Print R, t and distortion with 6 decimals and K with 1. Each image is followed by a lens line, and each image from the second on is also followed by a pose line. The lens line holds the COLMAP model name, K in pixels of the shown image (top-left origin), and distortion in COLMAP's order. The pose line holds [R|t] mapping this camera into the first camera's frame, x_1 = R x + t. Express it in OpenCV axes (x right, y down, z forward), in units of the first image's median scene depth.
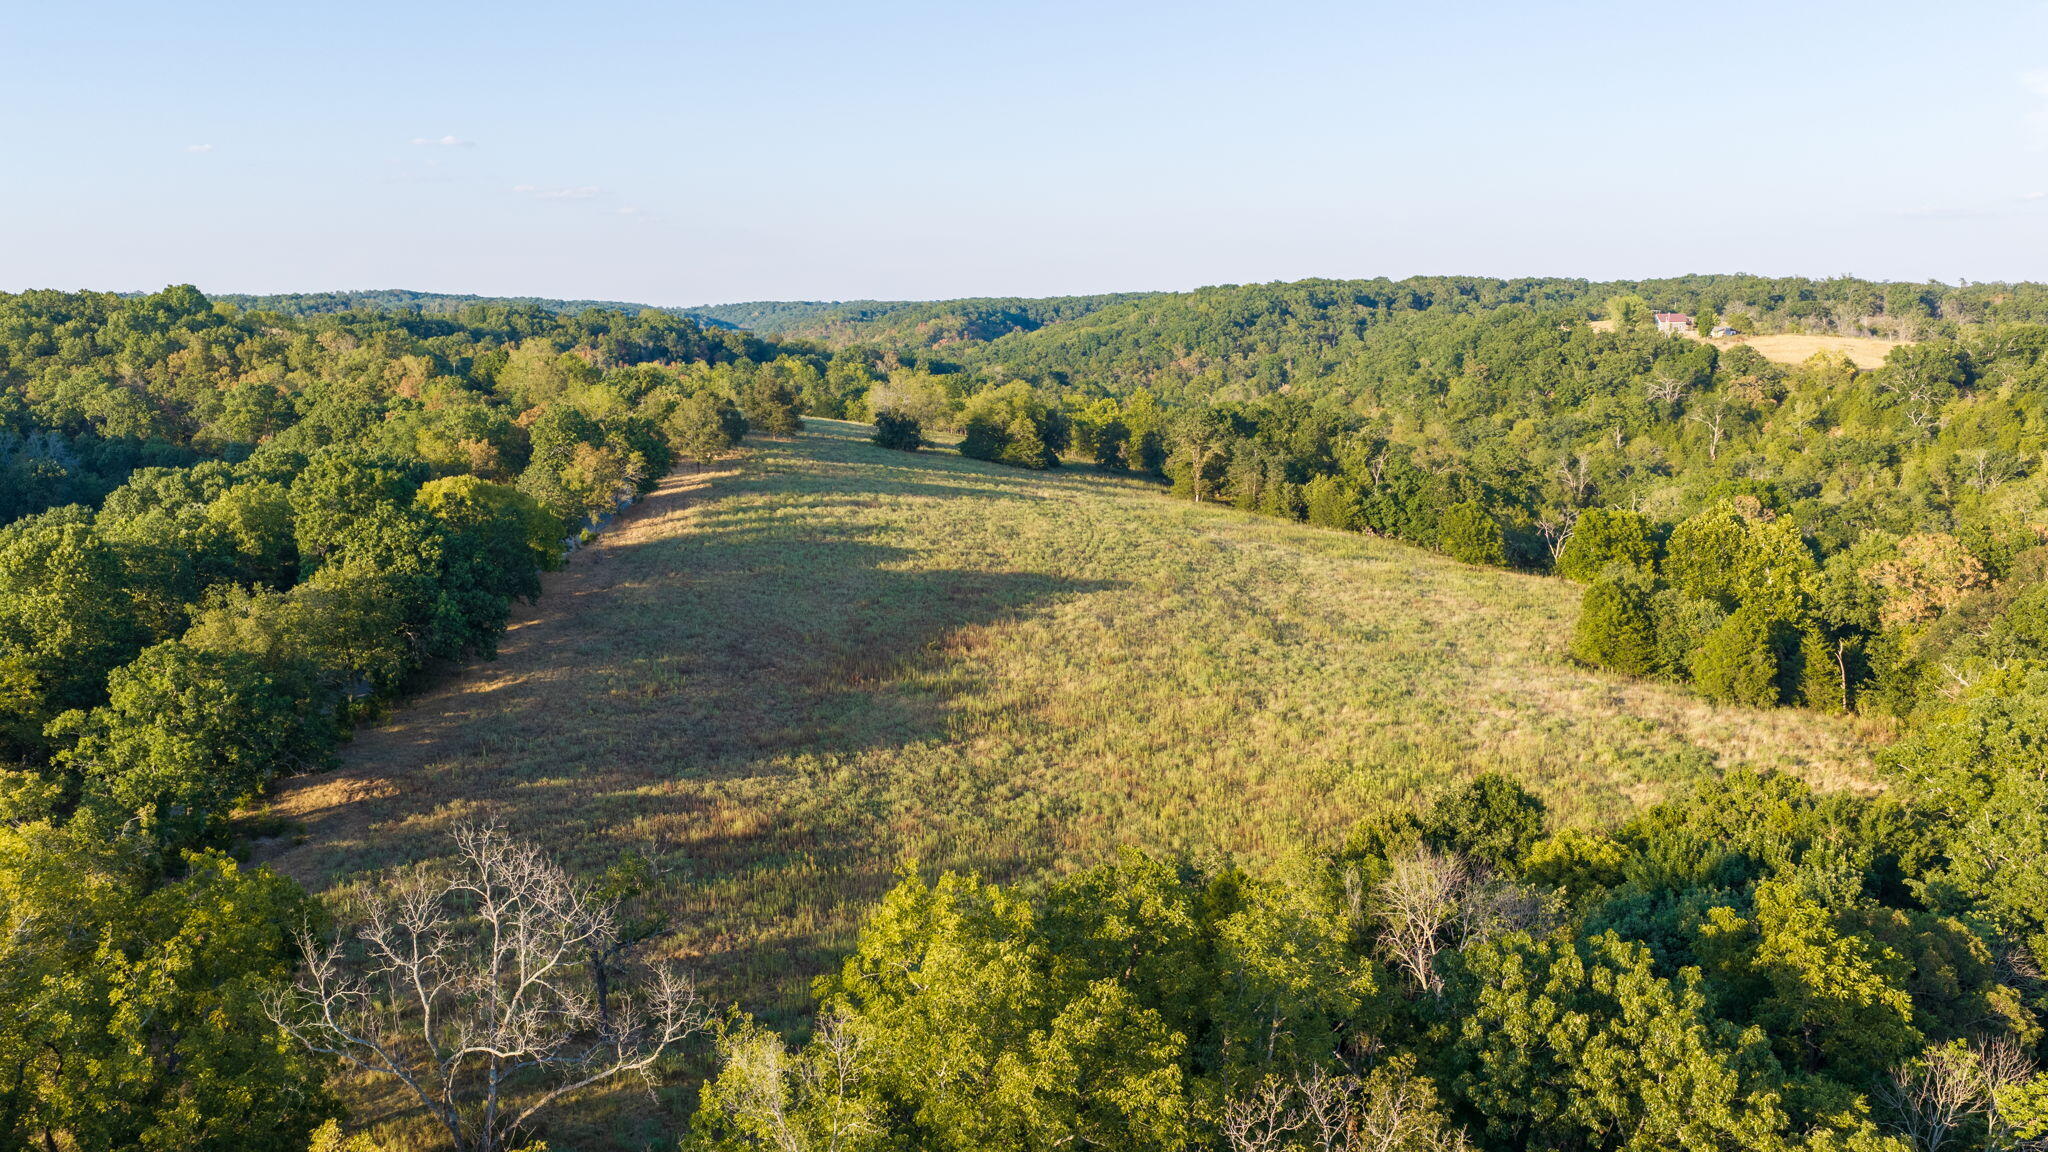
lens RADIAL K [[1698.6, 0, 1028.7], [0, 1698.6, 567.8], [0, 0, 1]] dist [0.027497, -0.060117]
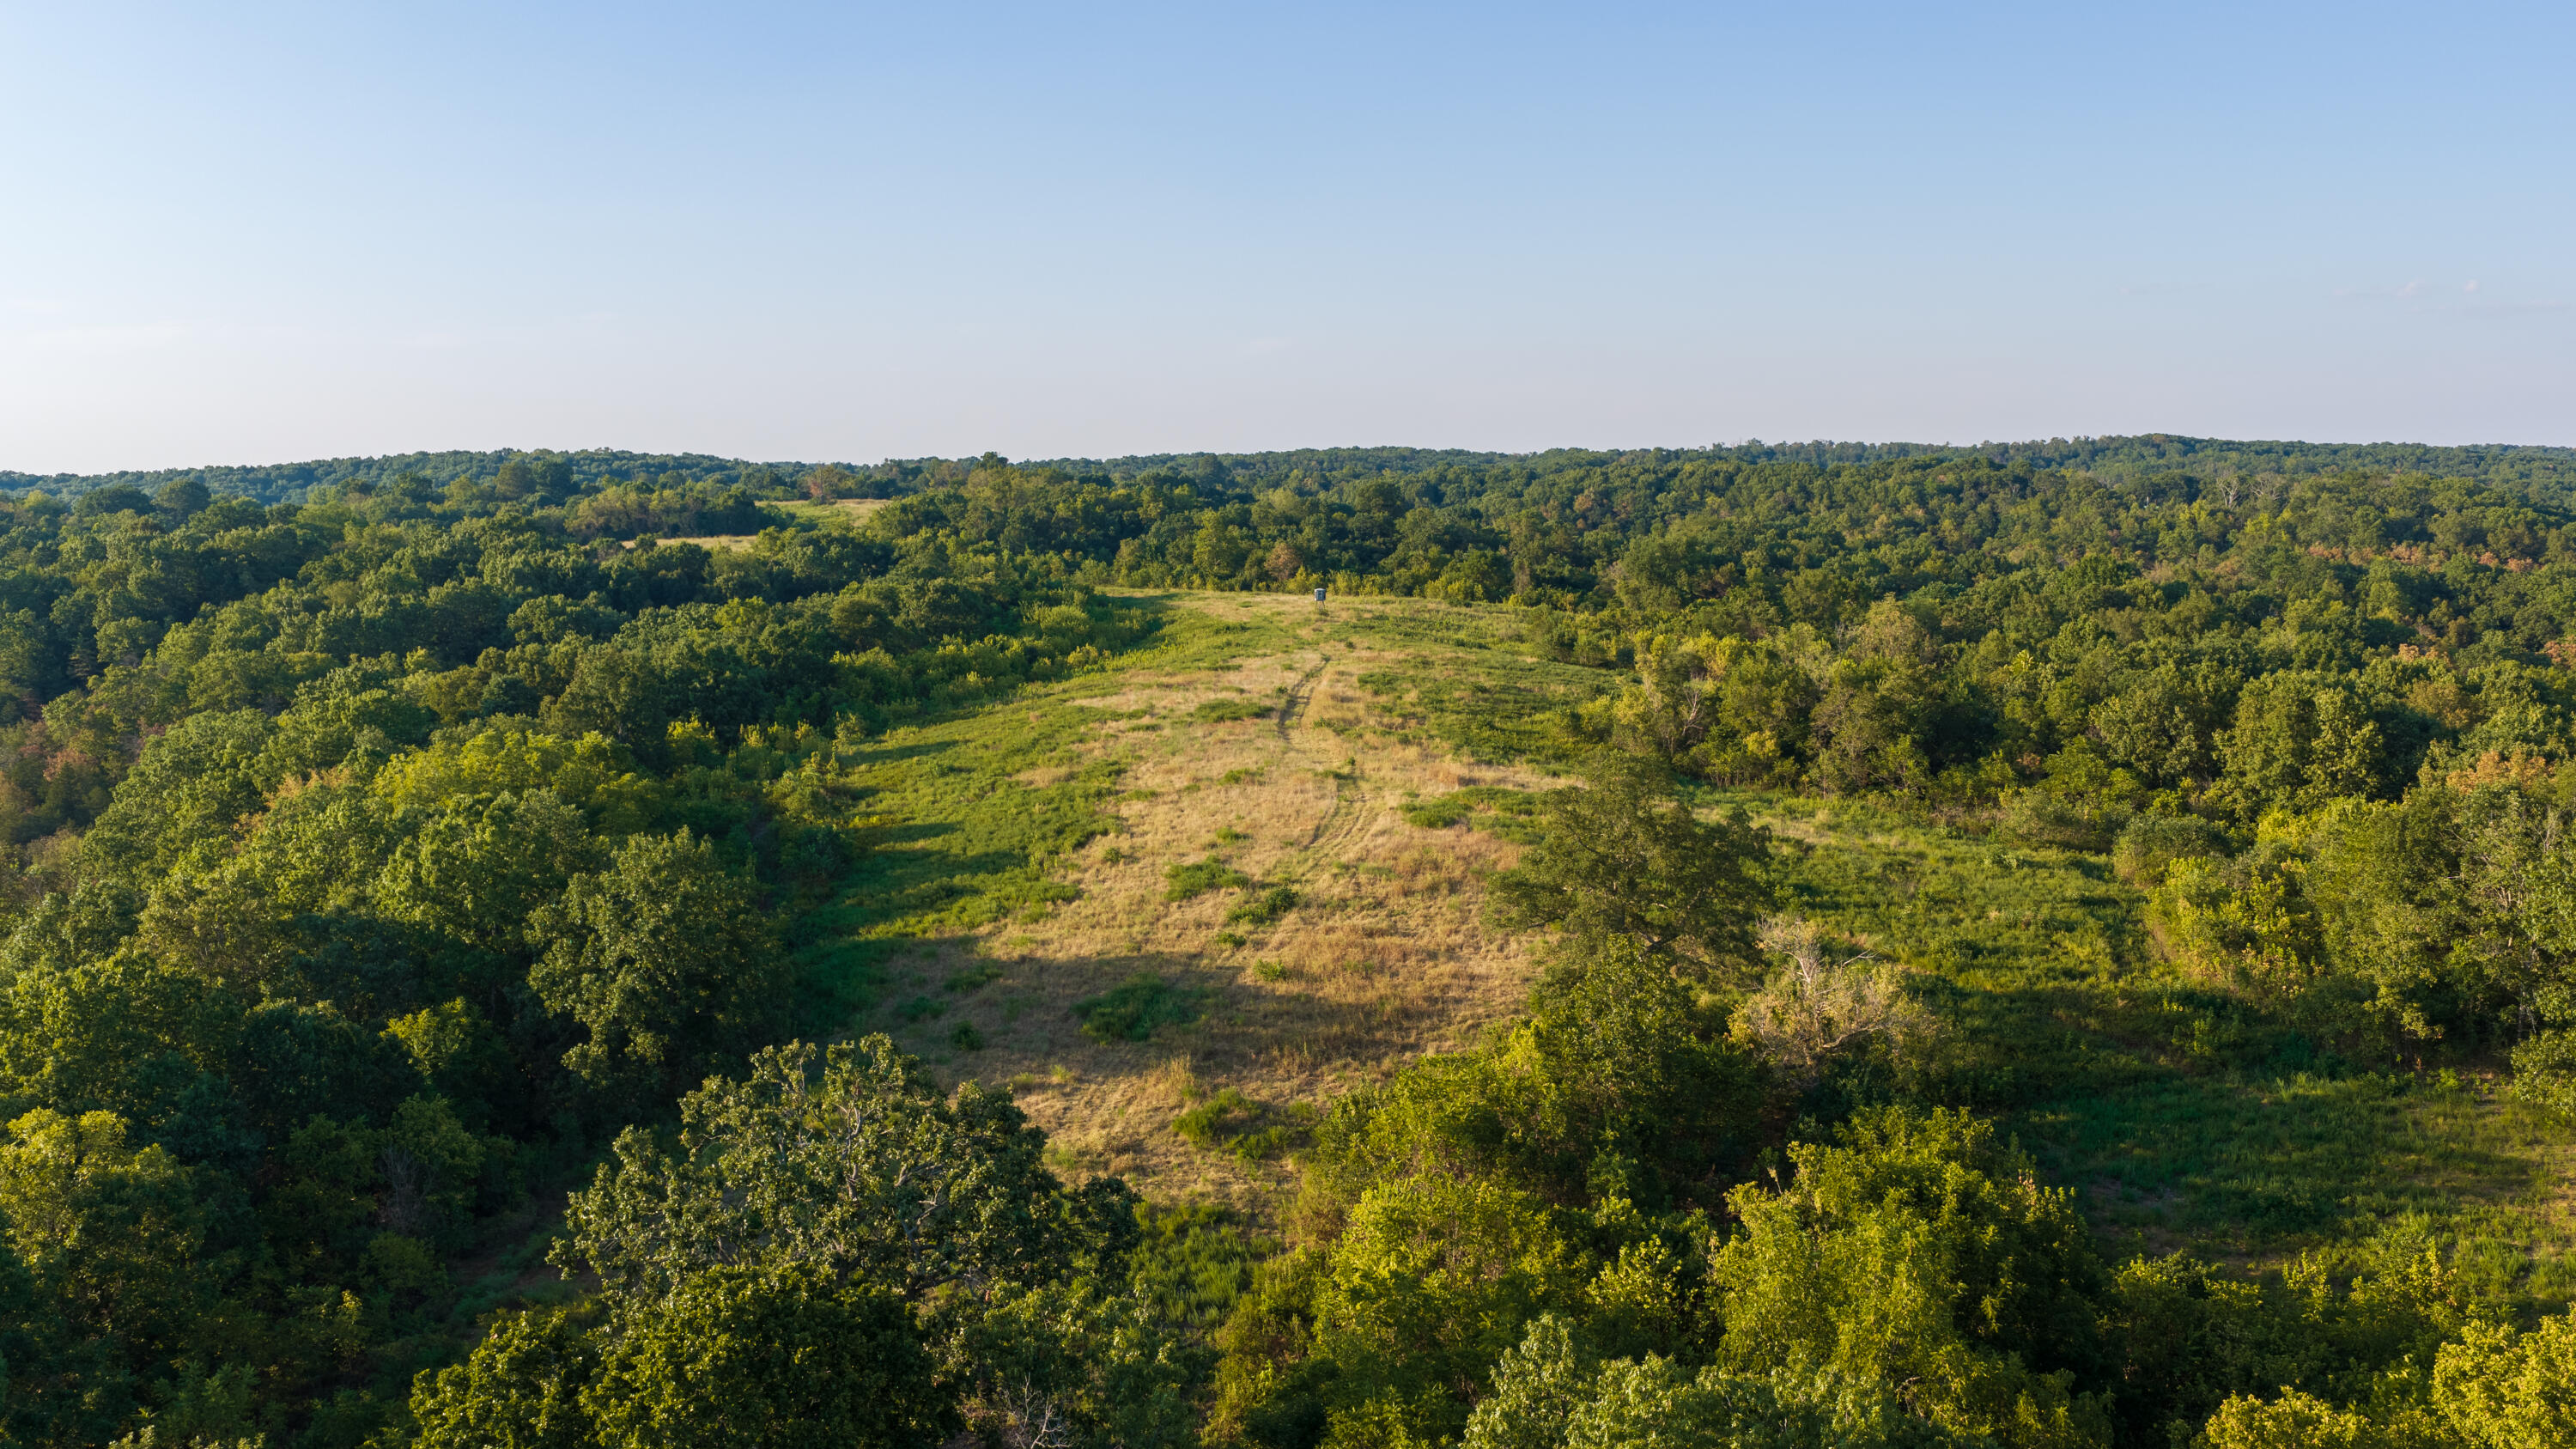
lens RADIAL K [[2133.7, 0, 1299.2], [0, 2133.7, 735.7], [0, 0, 1]] dist [0.023010, -0.023129]
pose [[0.741804, 0.085991, -0.665080, -0.554125], [-0.096504, 0.995111, 0.021026, -0.279448], [0.663636, 0.048586, 0.746476, 1.562103]]
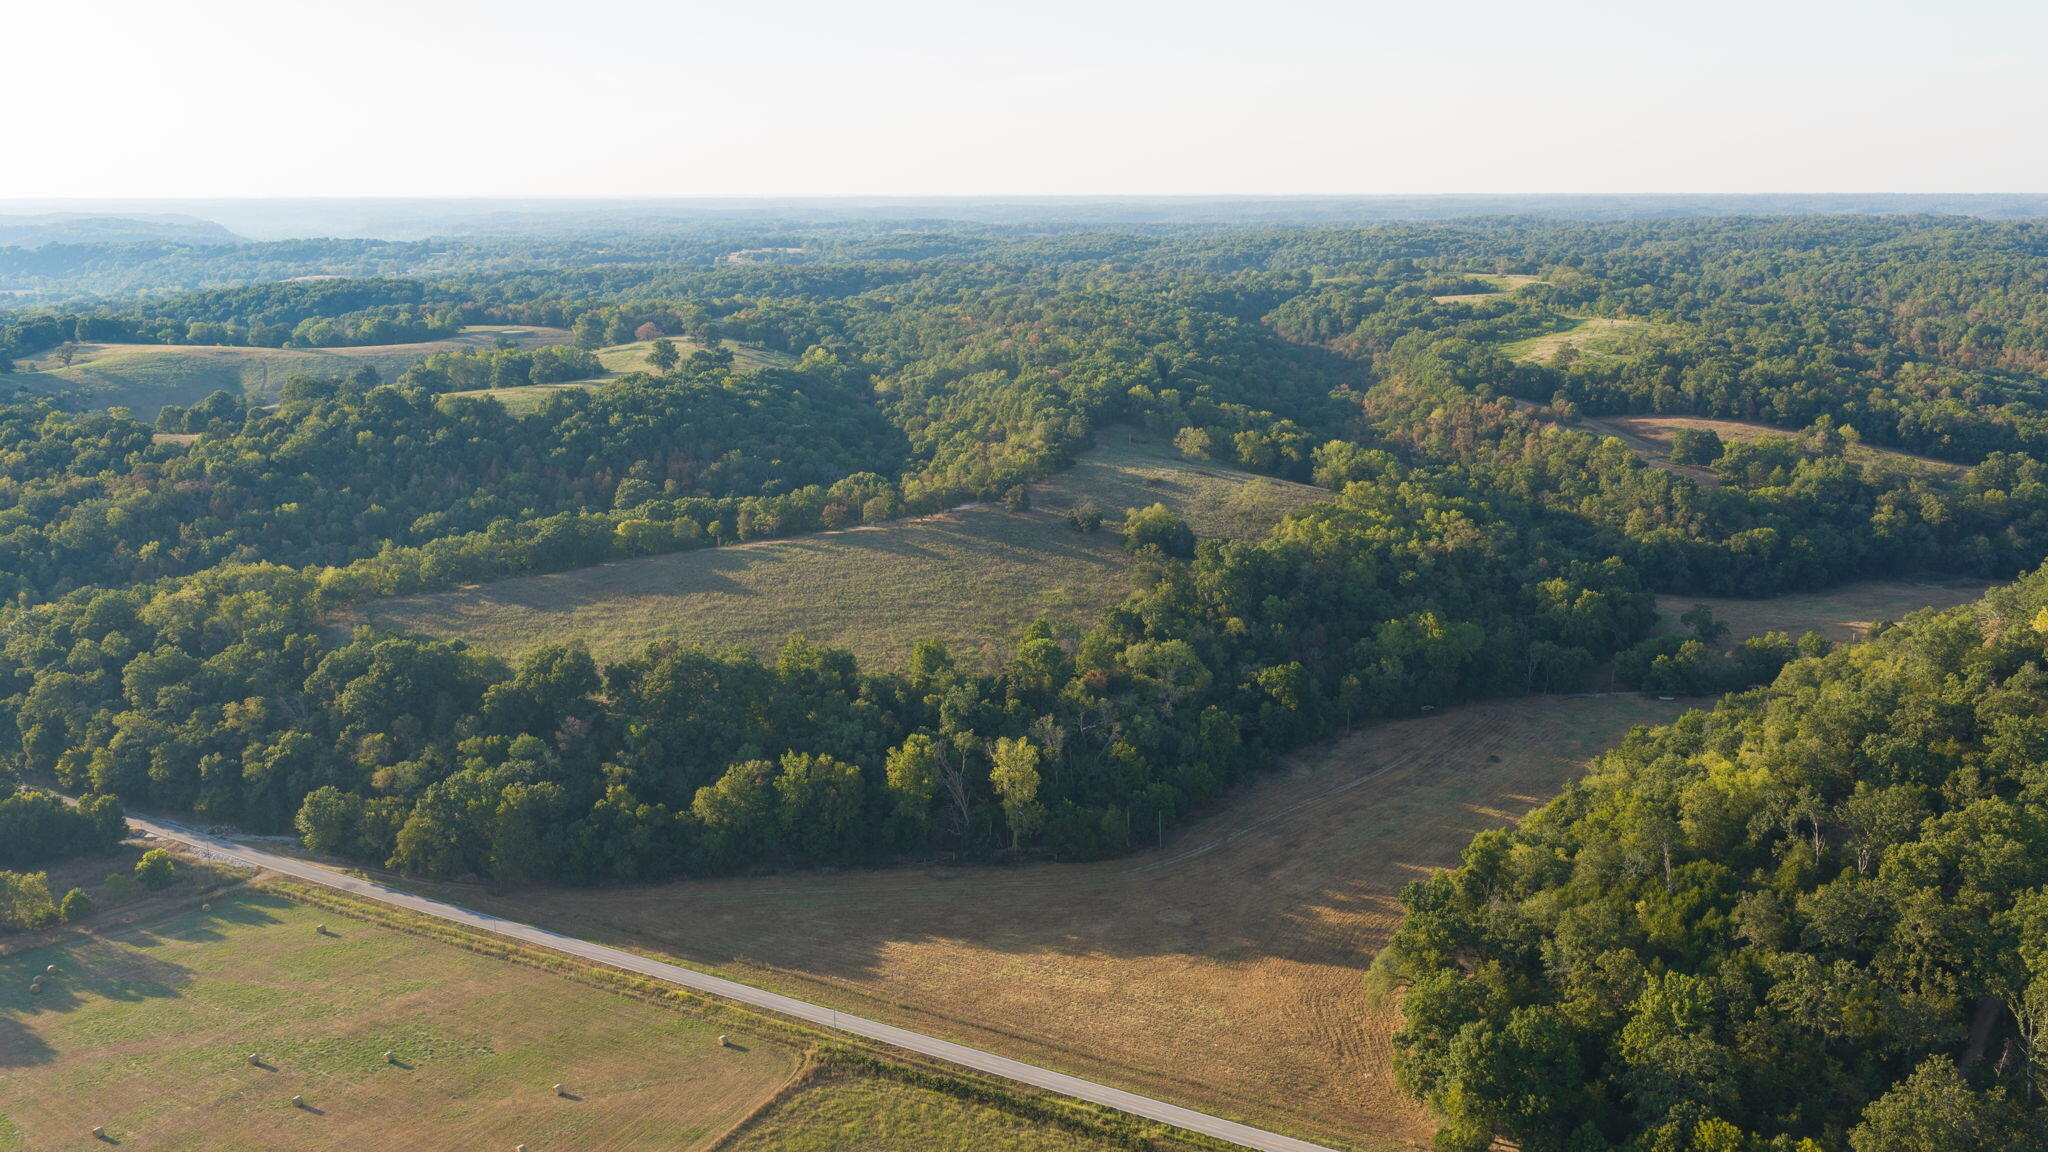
lens RADIAL K [[1698.6, 0, 1031.6], [0, 1698.6, 567.8], [0, 0, 1]] dist [0.027497, -0.060117]
pose [[0.341689, 0.212239, -0.915534, 1.340307], [-0.132684, 0.975303, 0.176575, -0.289442], [0.930400, 0.061143, 0.361411, 0.215611]]
